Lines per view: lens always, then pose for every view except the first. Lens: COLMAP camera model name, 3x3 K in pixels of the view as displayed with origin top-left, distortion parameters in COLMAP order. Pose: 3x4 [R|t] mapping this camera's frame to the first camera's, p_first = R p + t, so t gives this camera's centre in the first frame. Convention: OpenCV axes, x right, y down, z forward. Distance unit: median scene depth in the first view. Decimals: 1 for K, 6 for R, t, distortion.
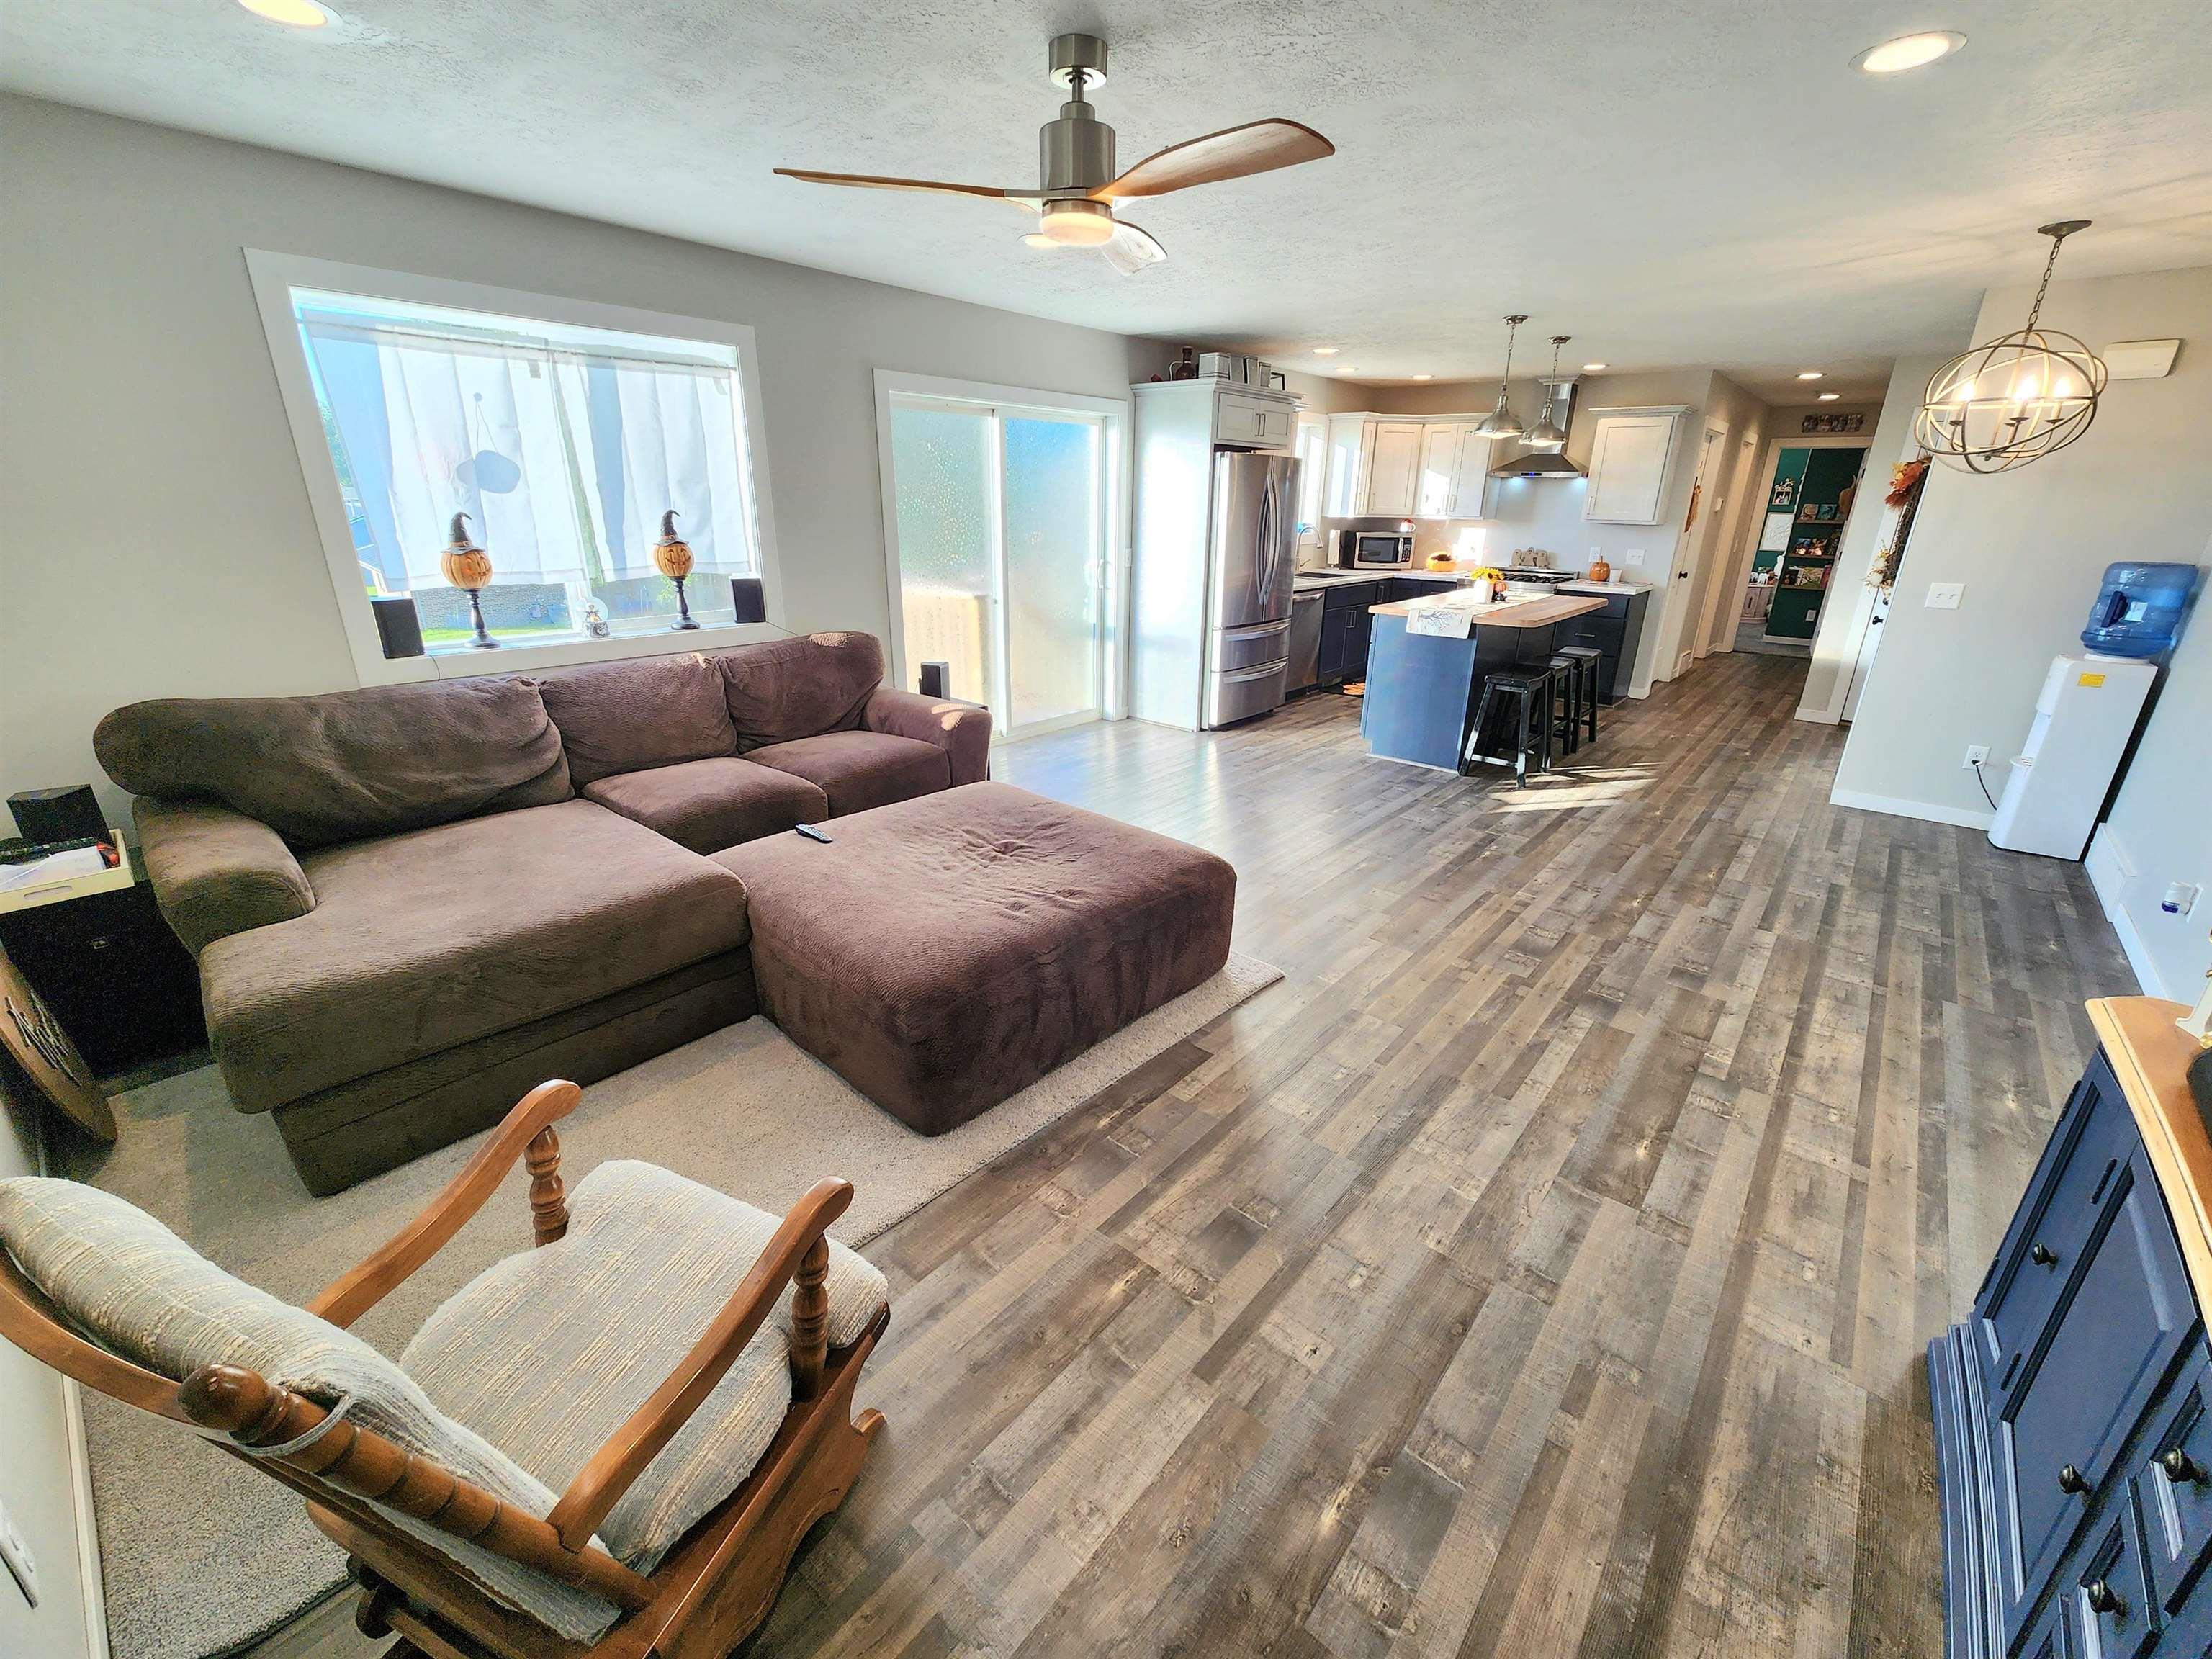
lens RADIAL K [[909.9, 0, 1113.9], [0, 909.9, 823.0], [0, 0, 1]] dist [0.002266, 0.000117]
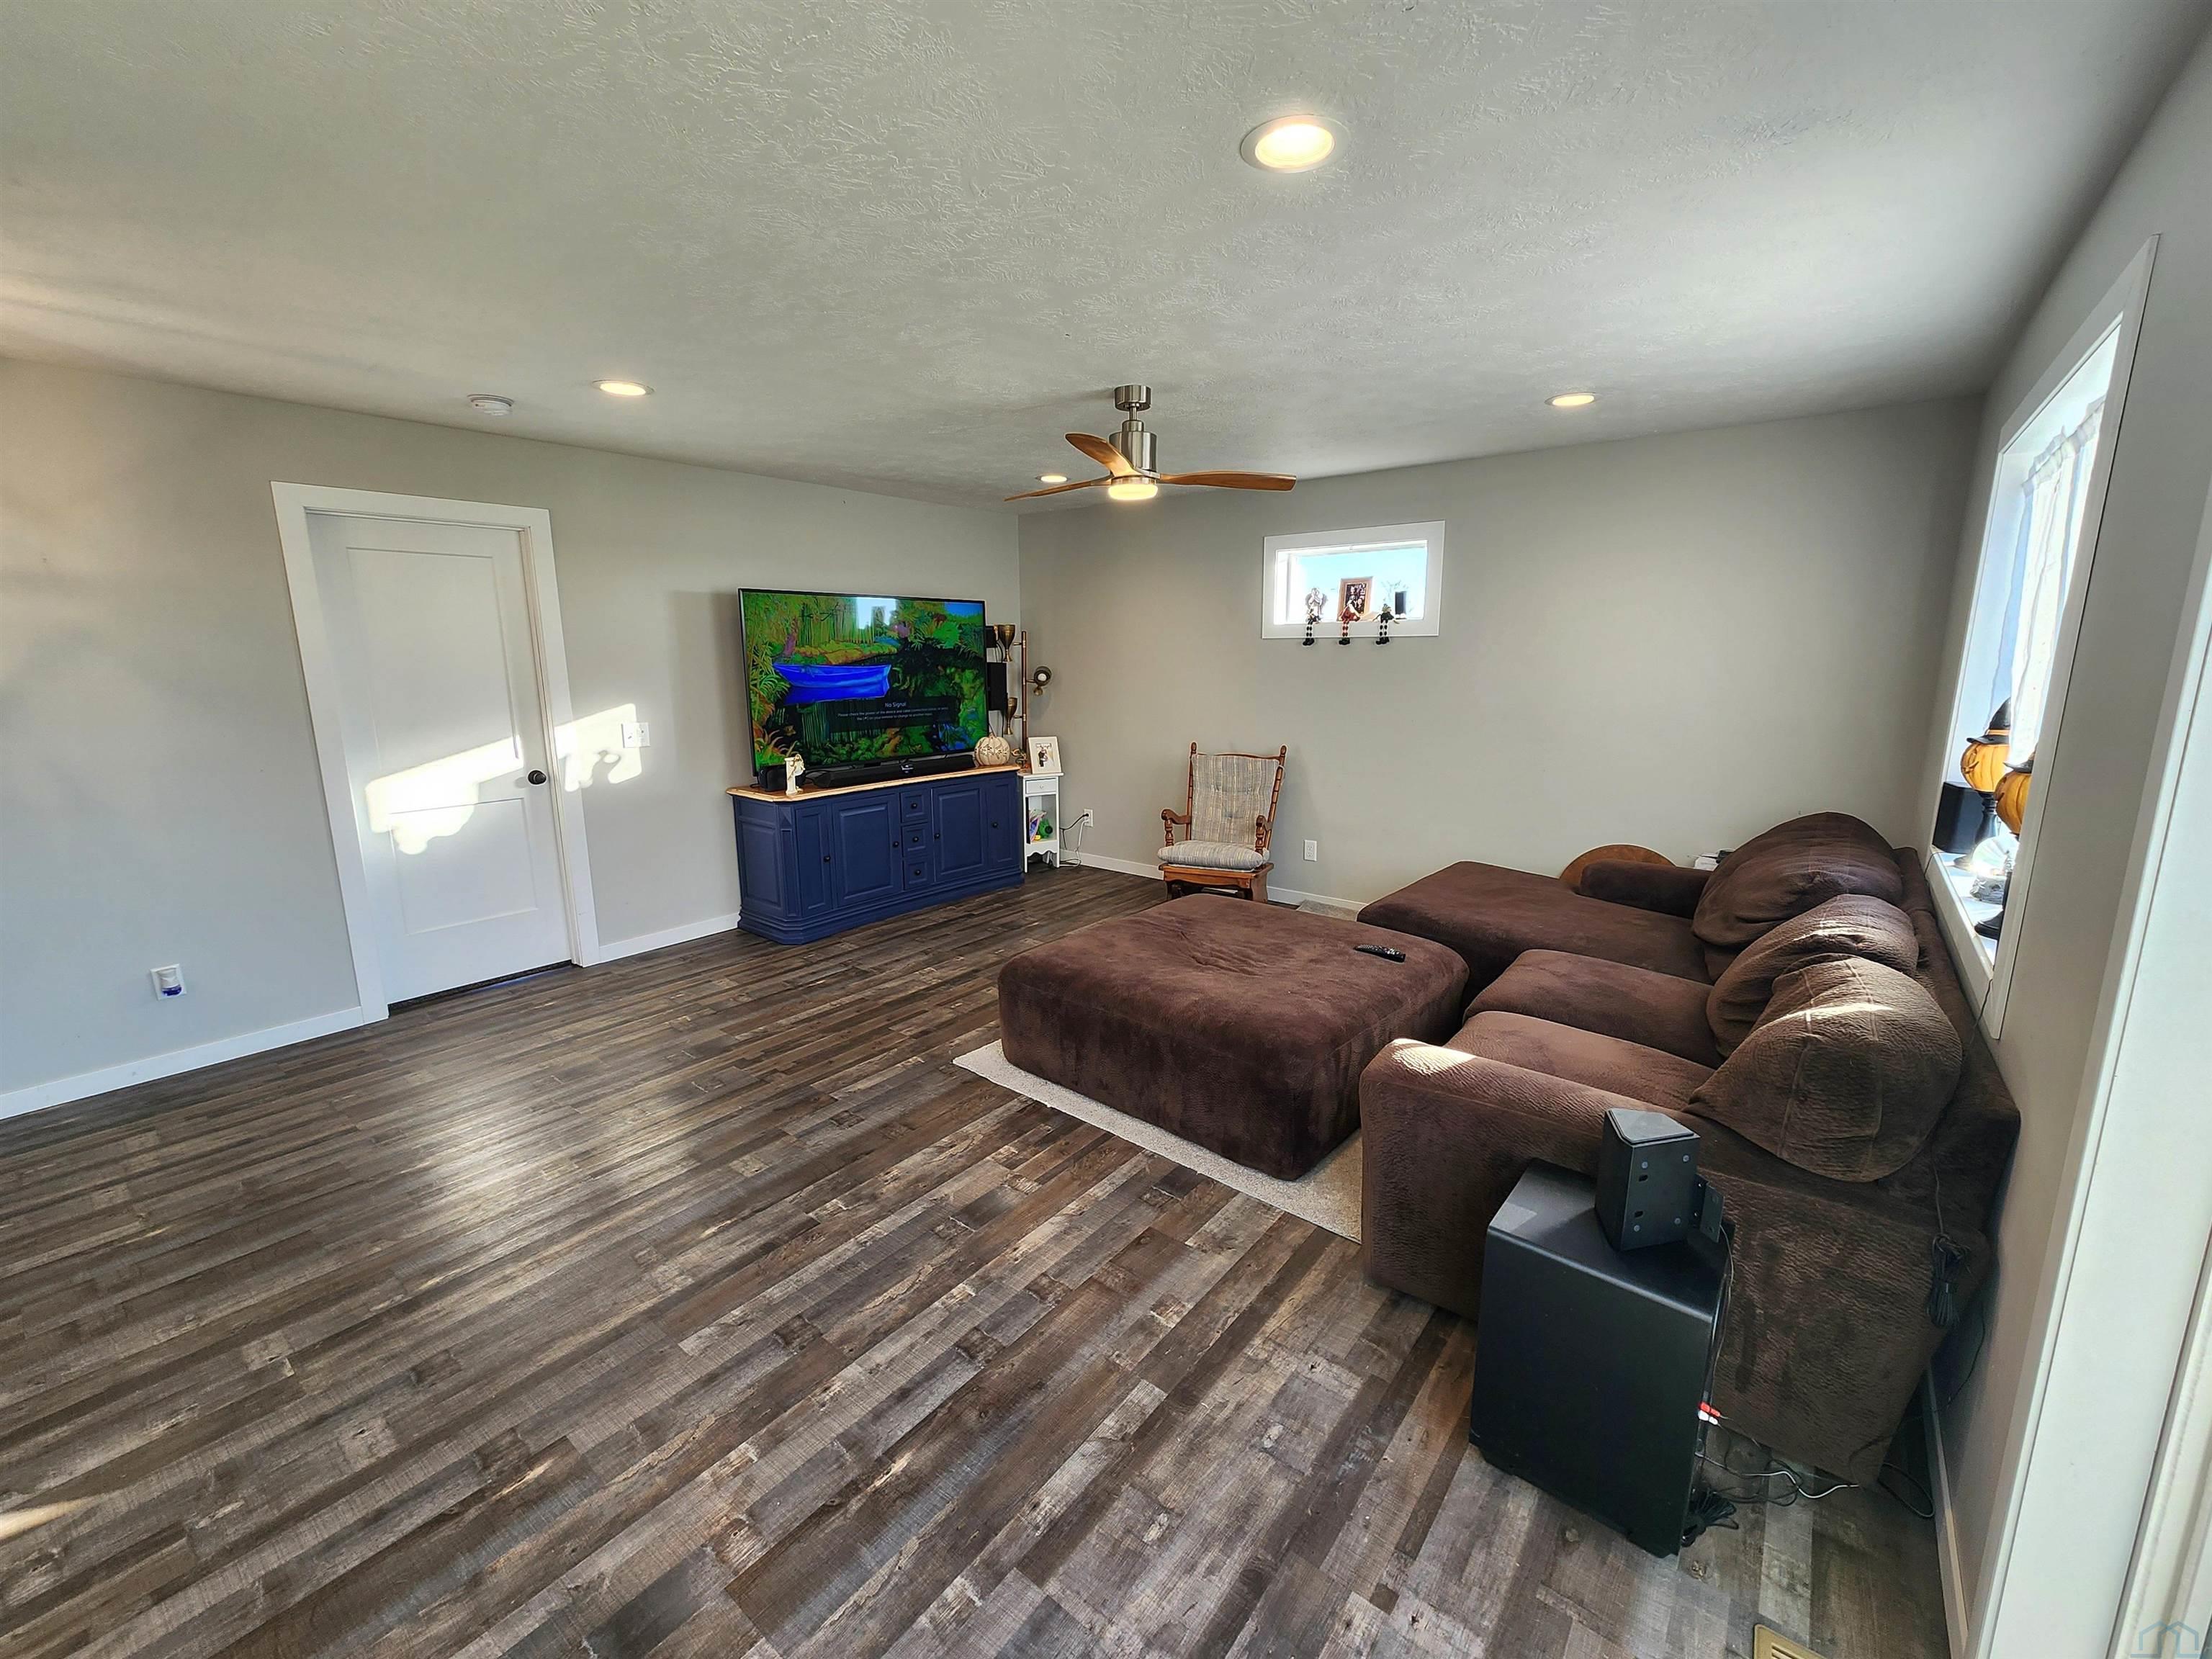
lens RADIAL K [[909.9, 0, 1112.0], [0, 909.9, 822.0], [0, 0, 1]] dist [0.002266, 0.000117]
pose [[-0.999183, -0.006289, -0.039931, 0.041877], [-0.025912, 0.857830, 0.513280, -0.749282], [0.031026, 0.513895, -0.857292, 2.033826]]
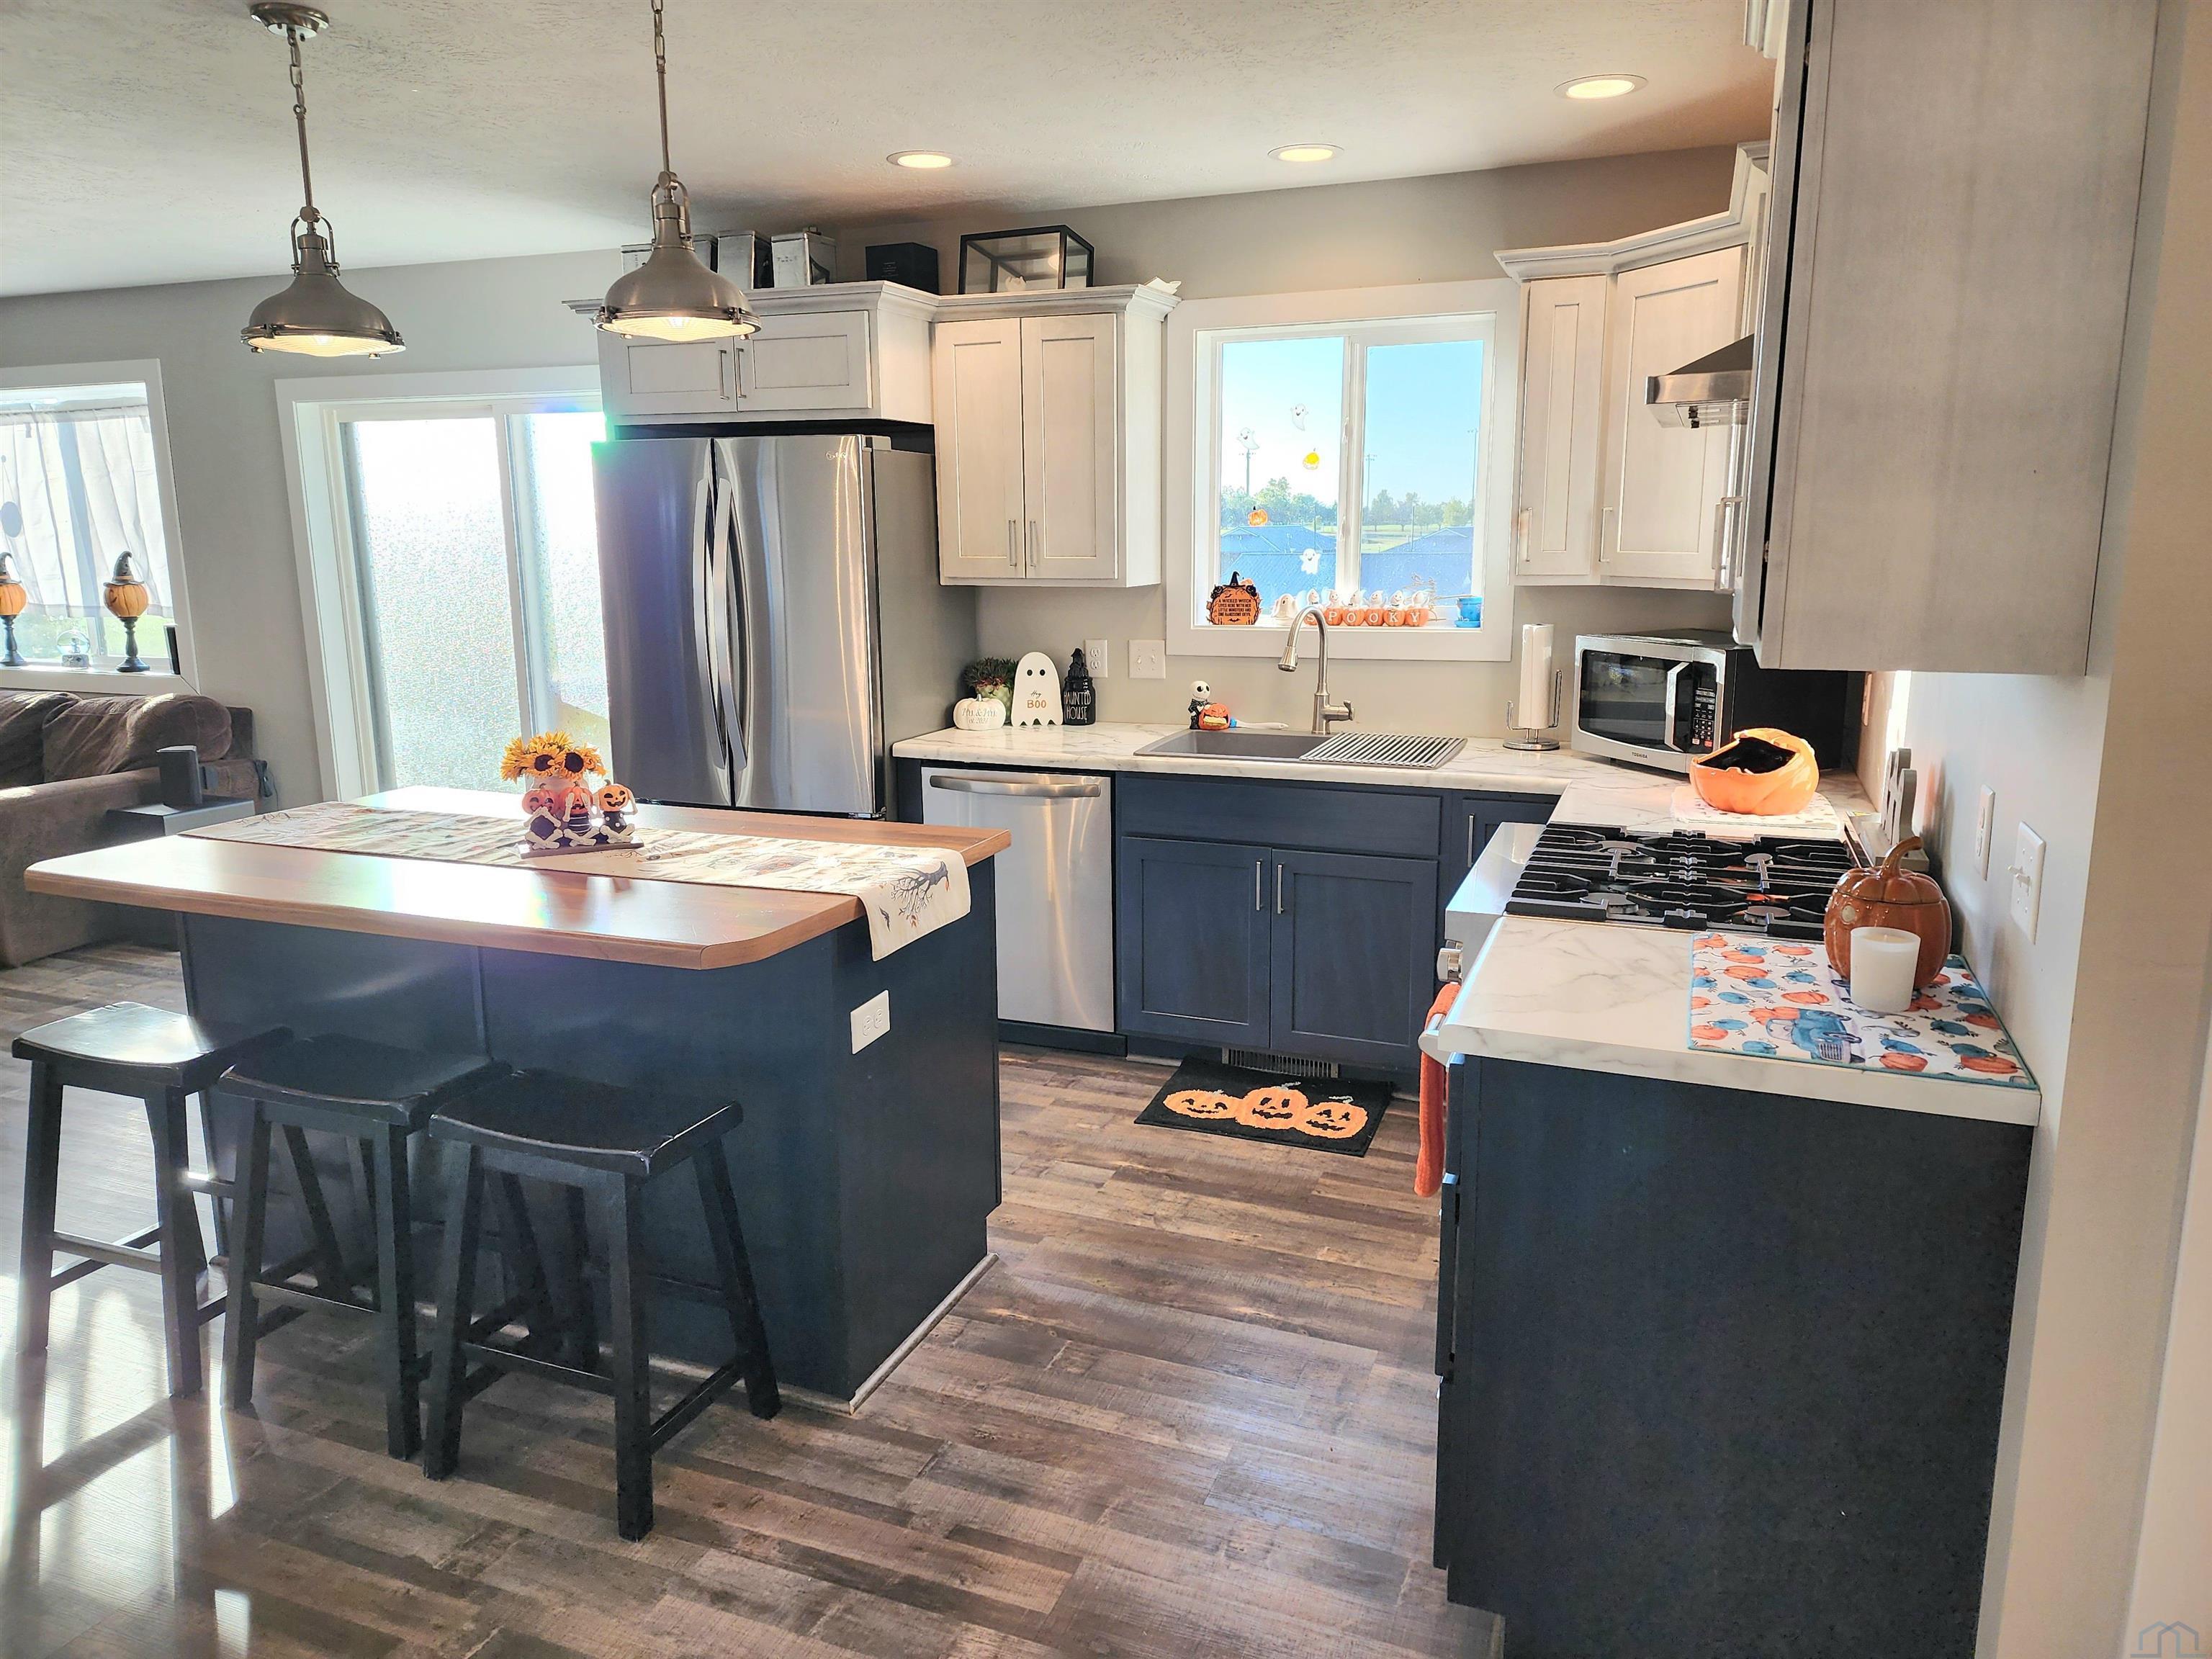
lens RADIAL K [[1476.6, 0, 1101.3], [0, 1476.6, 826.6], [0, 0, 1]] dist [0.024183, -0.003344]
pose [[0.317550, 0.174159, -0.932111, 1.966887], [-0.311753, 0.947519, 0.070830, -0.717940], [0.895529, 0.268096, 0.355179, 2.059927]]
